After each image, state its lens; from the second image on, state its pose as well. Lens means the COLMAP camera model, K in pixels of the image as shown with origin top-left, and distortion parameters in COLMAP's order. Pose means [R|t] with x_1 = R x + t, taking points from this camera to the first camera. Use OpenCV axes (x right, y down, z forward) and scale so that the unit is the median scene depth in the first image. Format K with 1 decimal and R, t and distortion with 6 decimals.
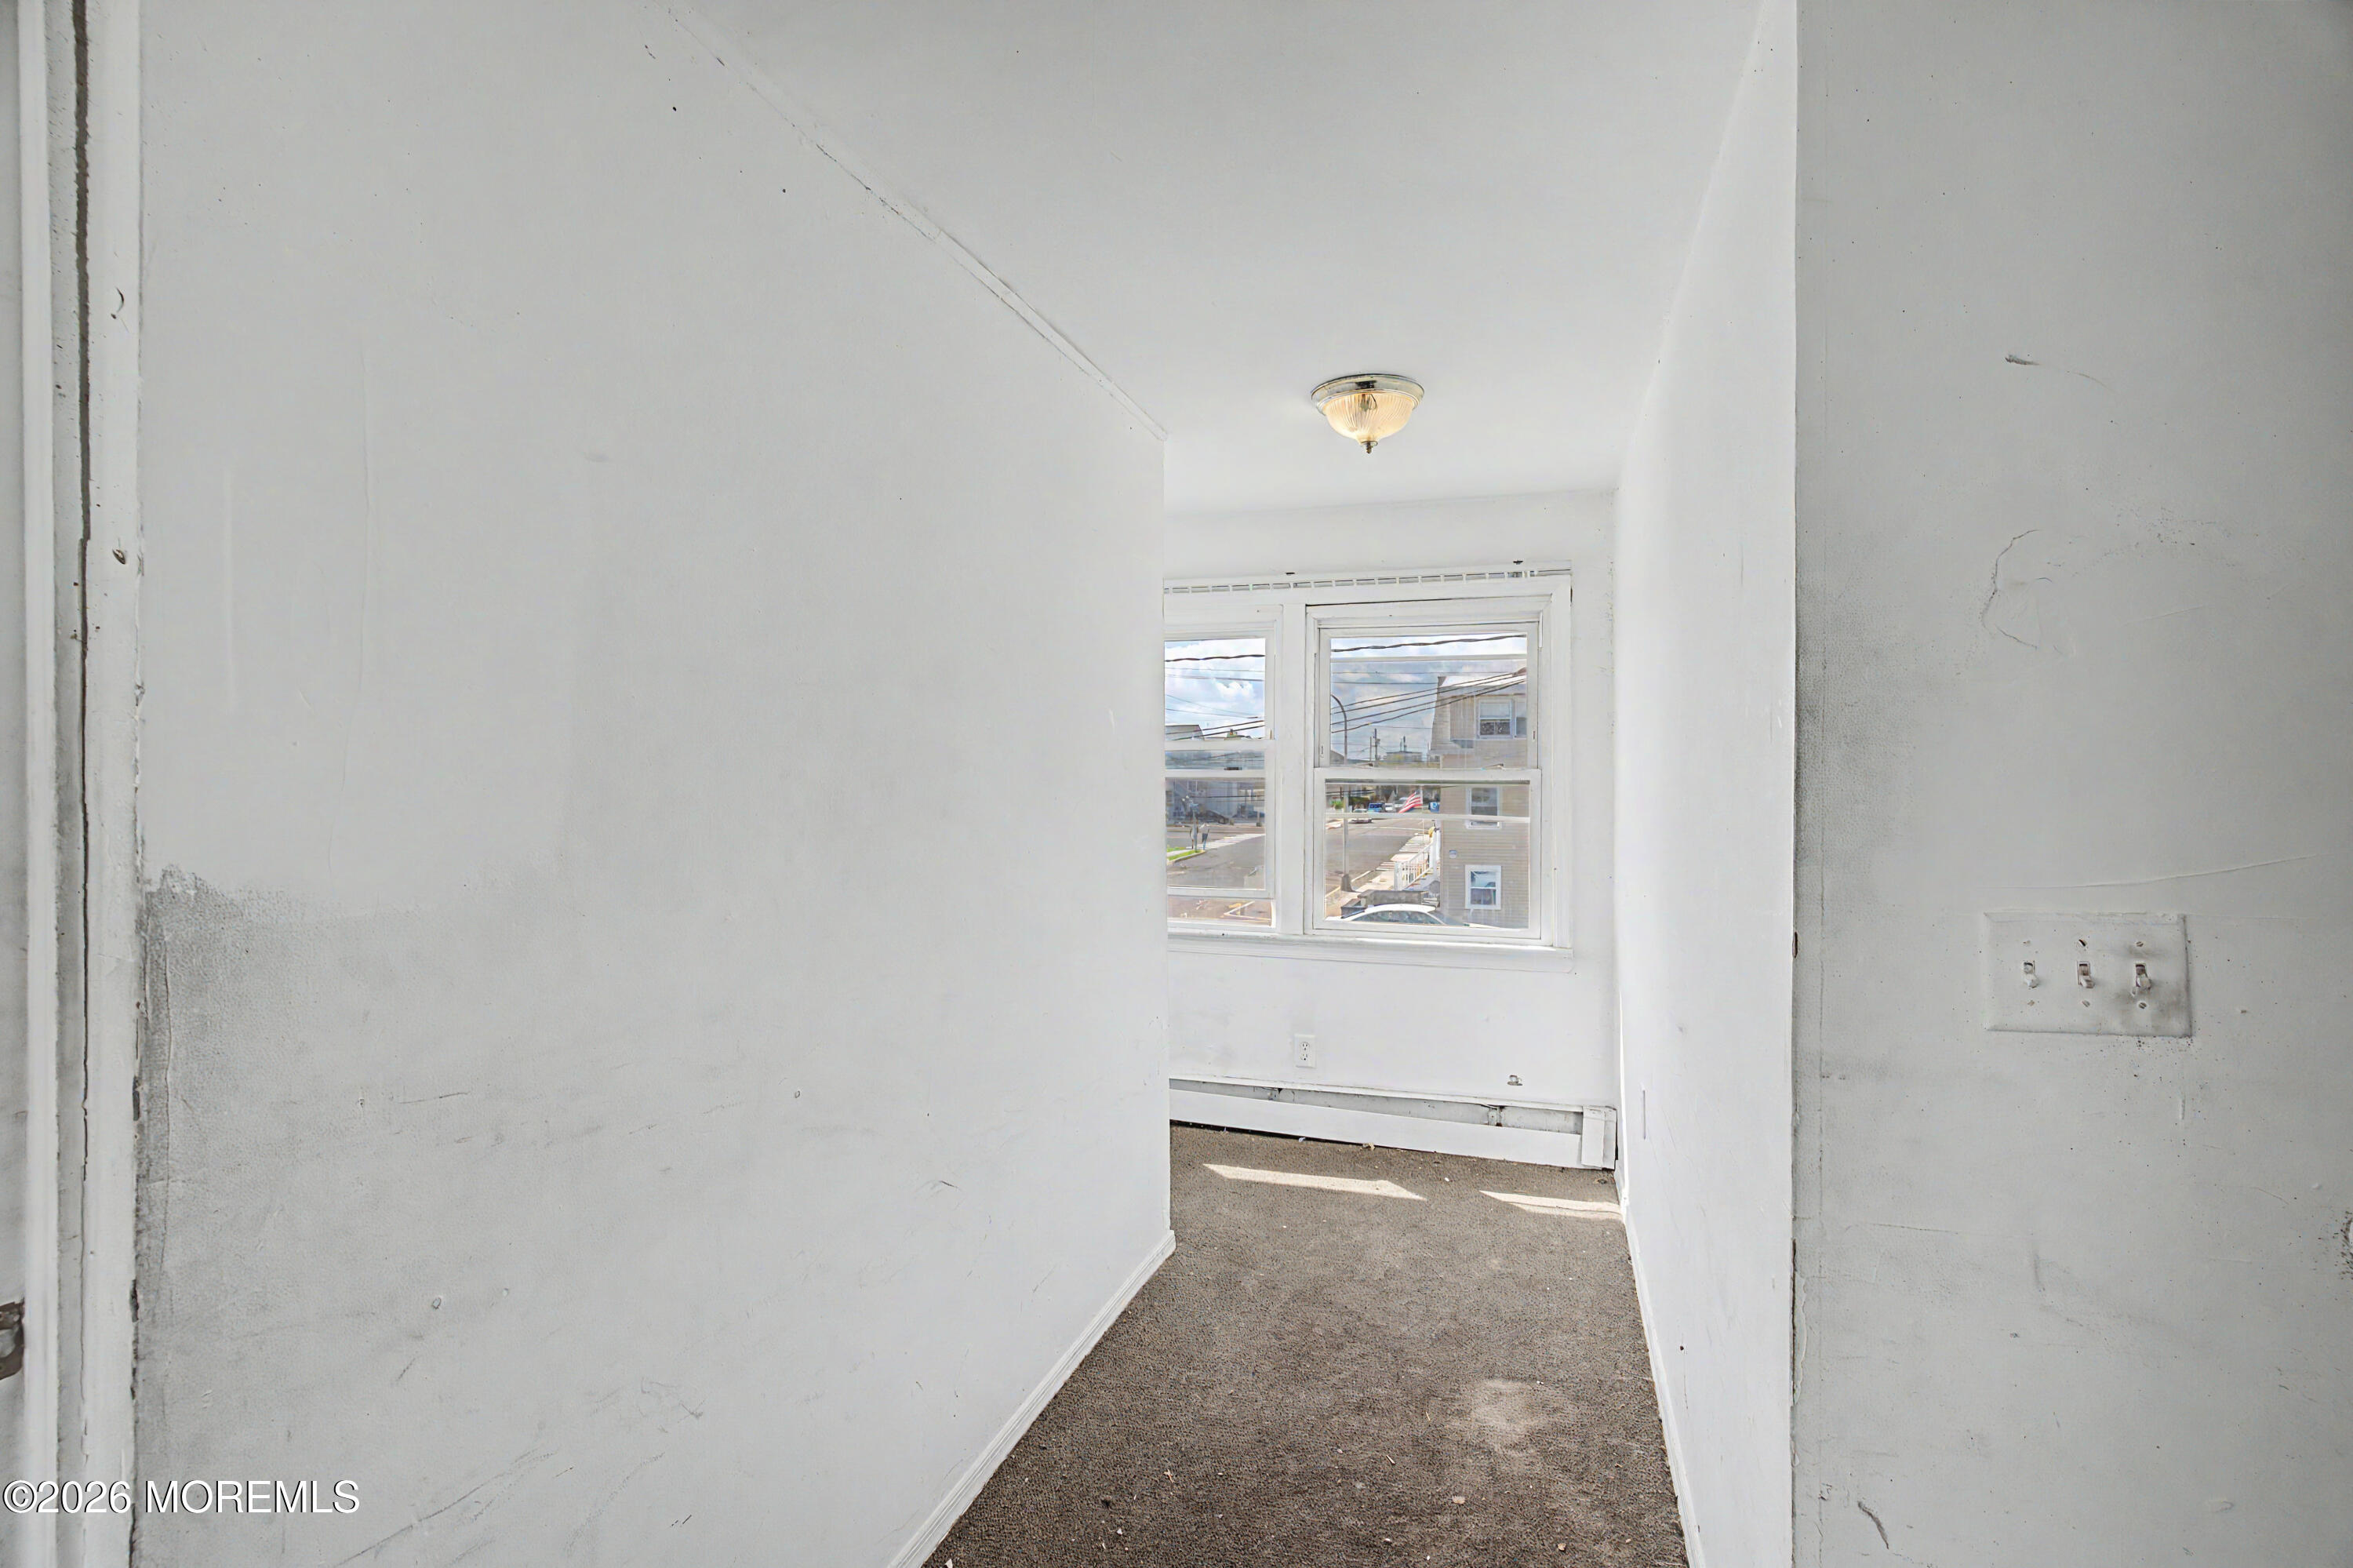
lens RADIAL K [[1151.2, 0, 1183.2], [0, 1151.2, 785.0], [0, 0, 1]] dist [-0.004912, 0.004522]
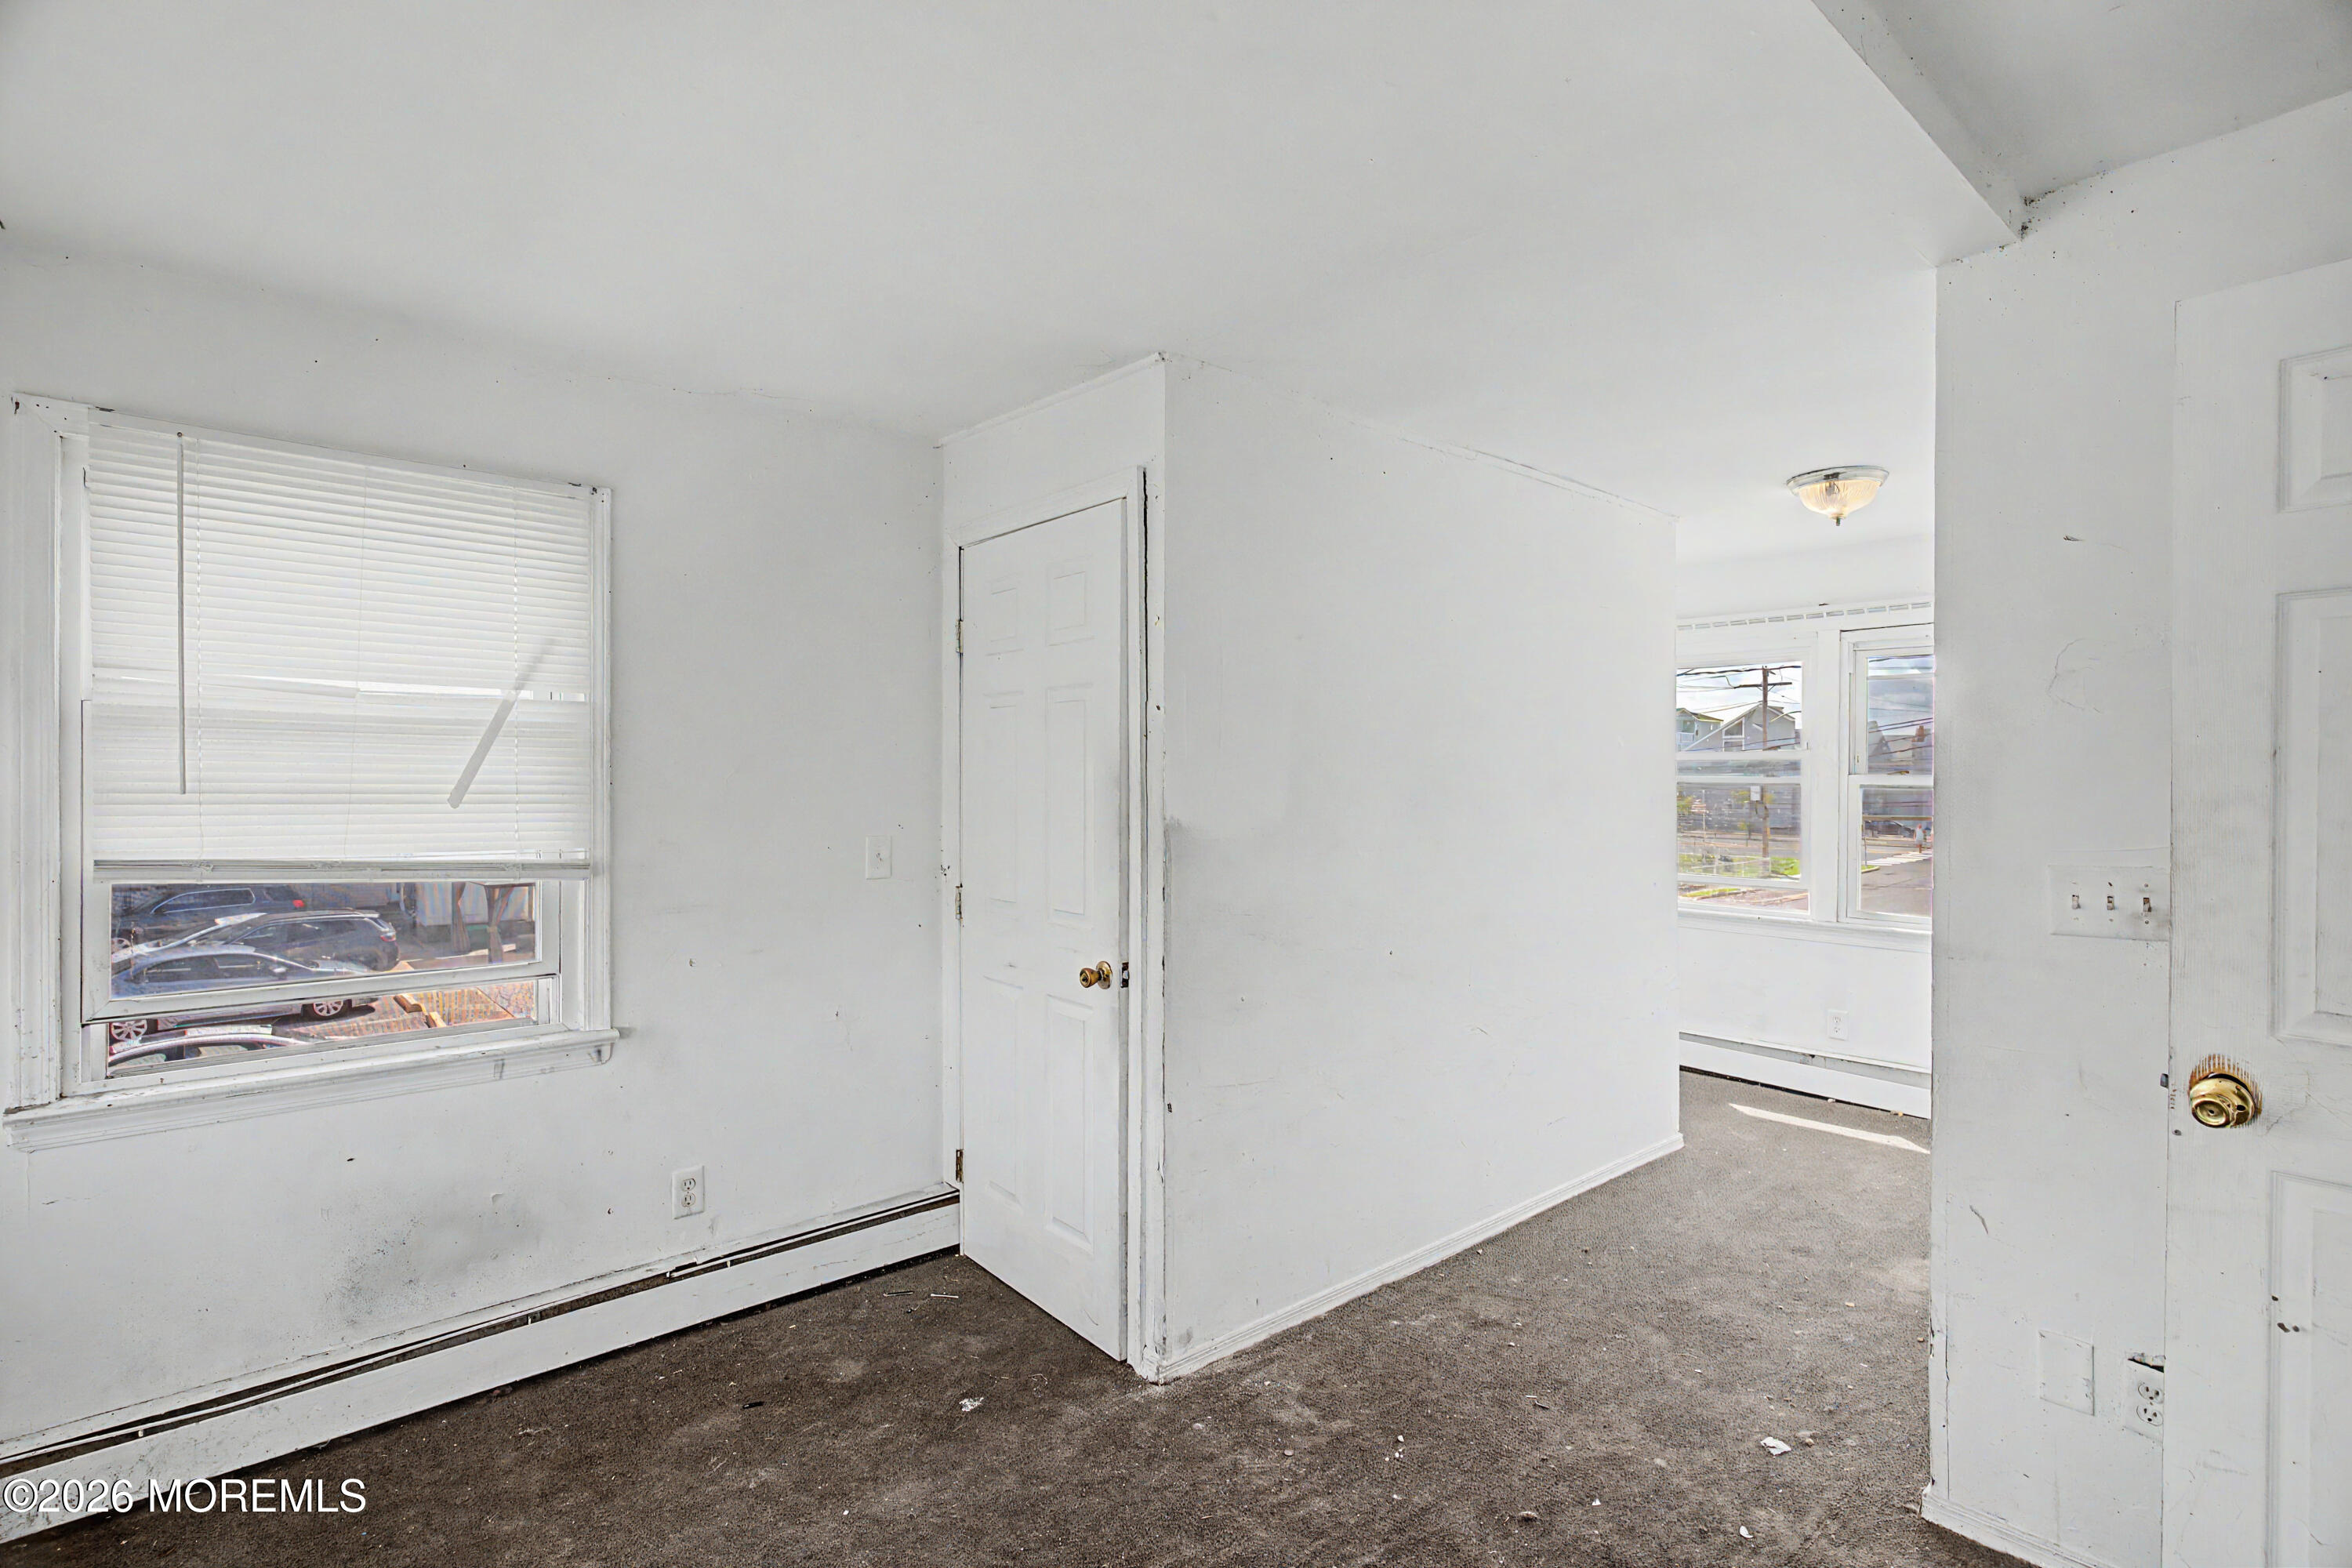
lens RADIAL K [[1150.6, 0, 1178.5], [0, 1150.6, 787.1], [0, 0, 1]] dist [-0.004912, 0.004522]
pose [[0.859846, 0.003560, -0.510541, 0.186511], [-0.004336, 0.999991, -0.000330, 0.000720], [0.510535, 0.002497, 0.859853, -0.456661]]
